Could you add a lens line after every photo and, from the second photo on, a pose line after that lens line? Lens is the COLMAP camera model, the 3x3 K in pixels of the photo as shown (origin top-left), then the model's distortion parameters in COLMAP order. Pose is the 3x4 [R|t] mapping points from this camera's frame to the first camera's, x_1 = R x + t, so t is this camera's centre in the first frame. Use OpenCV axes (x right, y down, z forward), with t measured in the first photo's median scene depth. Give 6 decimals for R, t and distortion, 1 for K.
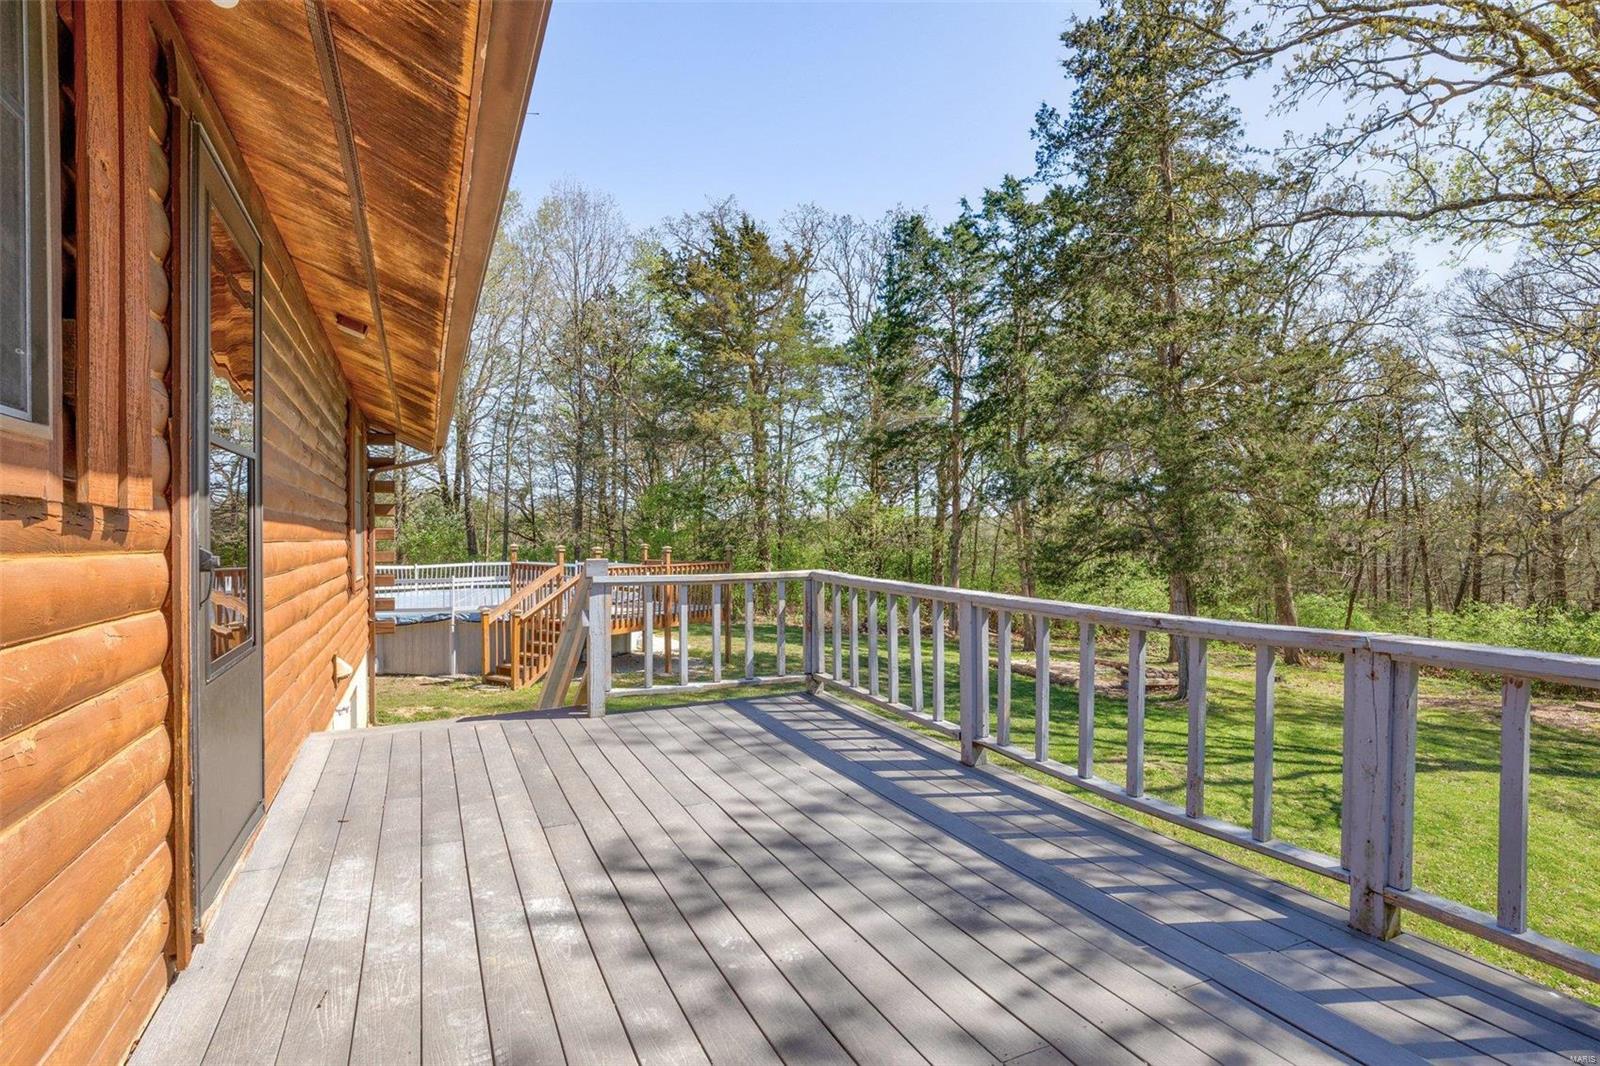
lens RADIAL K [[779.8, 0, 810.6], [0, 779.8, 539.3], [0, 0, 1]] dist [-0.010785, 0.002036]
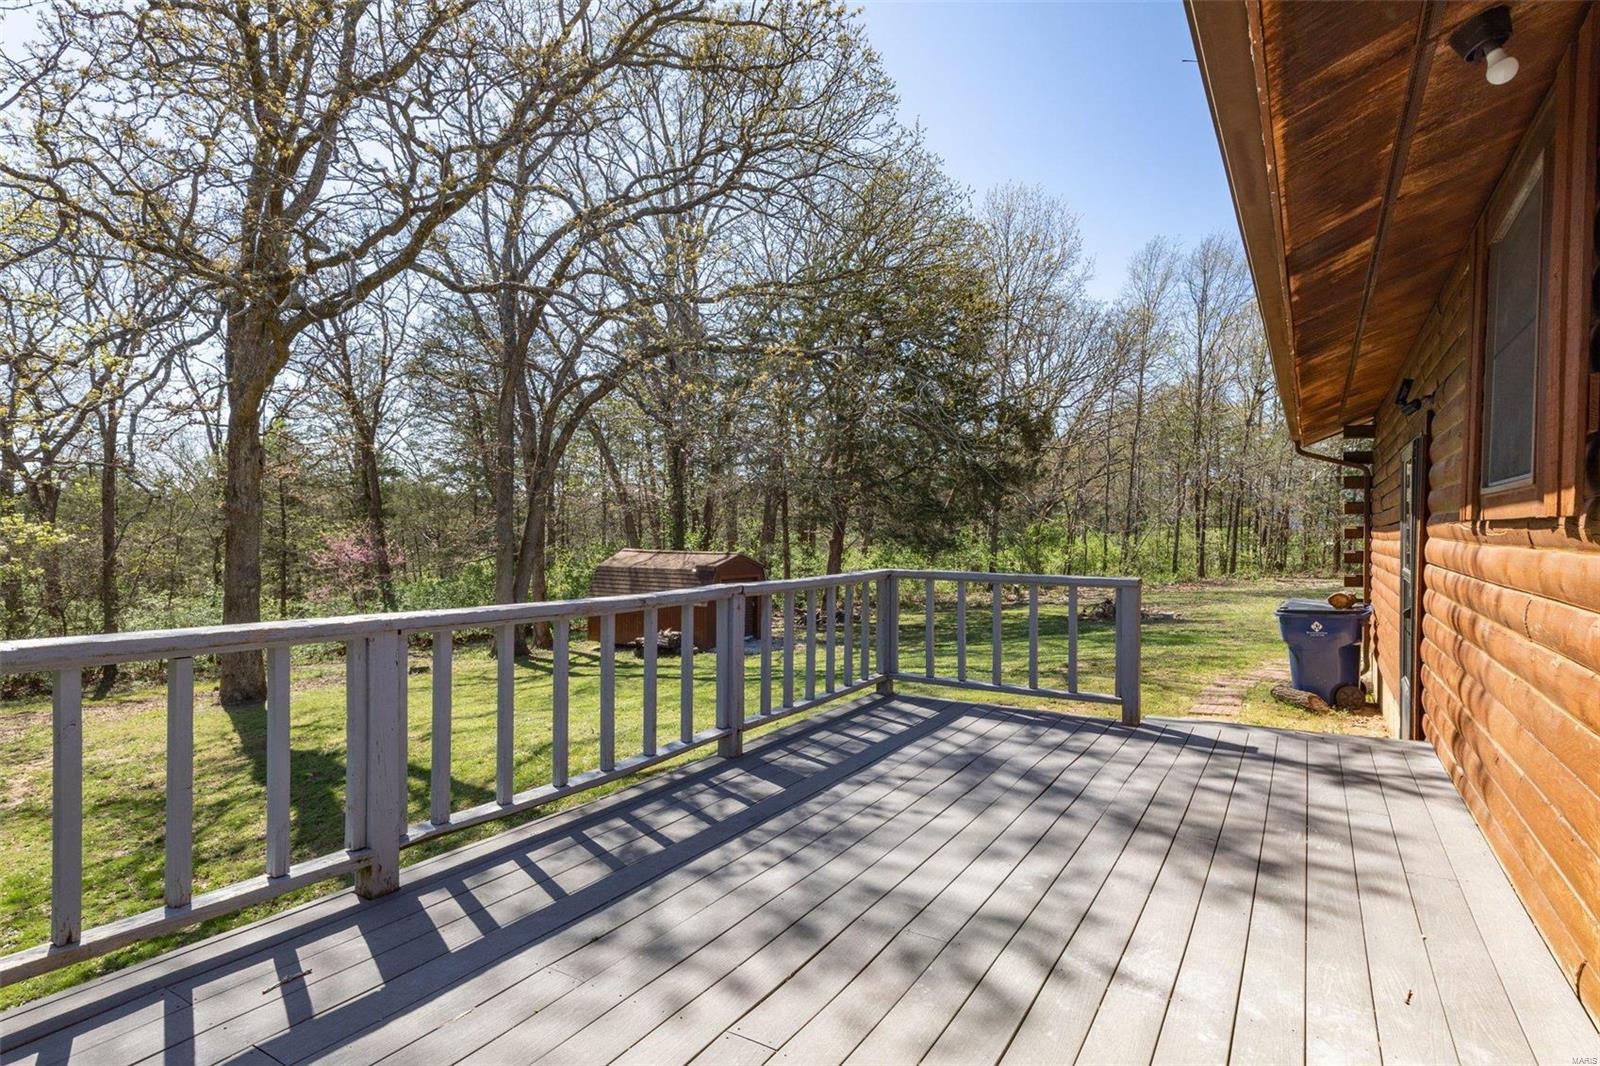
lens RADIAL K [[816.7, 0, 801.7], [0, 816.7, 536.6], [0, 0, 1]] dist [0.006594, 0.002042]
pose [[-0.517558, -0.017423, 0.855471, -0.781874], [-0.003148, 0.999825, 0.018459, -0.016735], [-0.855643, 0.006861, -0.517522, 1.549194]]
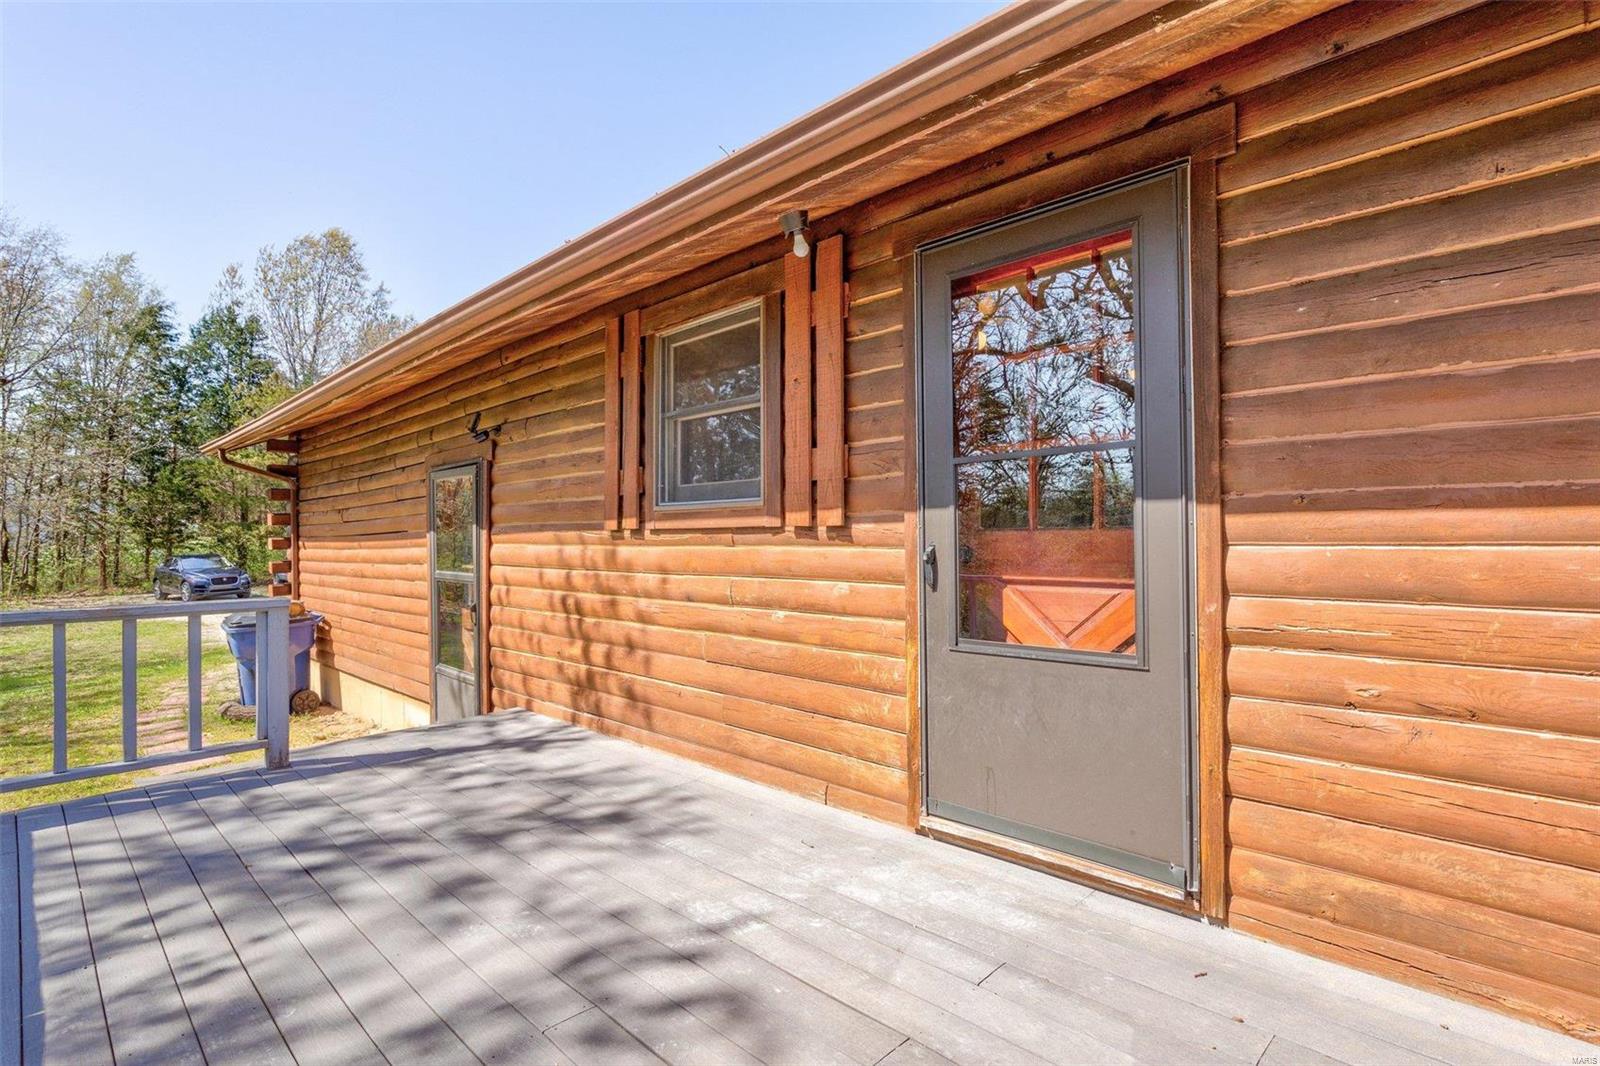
lens RADIAL K [[779.8, 0, 808.8], [0, 779.8, 536.7], [0, 0, 1]] dist [-0.010785, 0.002036]
pose [[-0.949739, -0.001991, -0.313037, -0.095934], [-0.001932, 0.999998, -0.000498, -0.004737], [0.313038, 0.000132, -0.949741, 1.717203]]
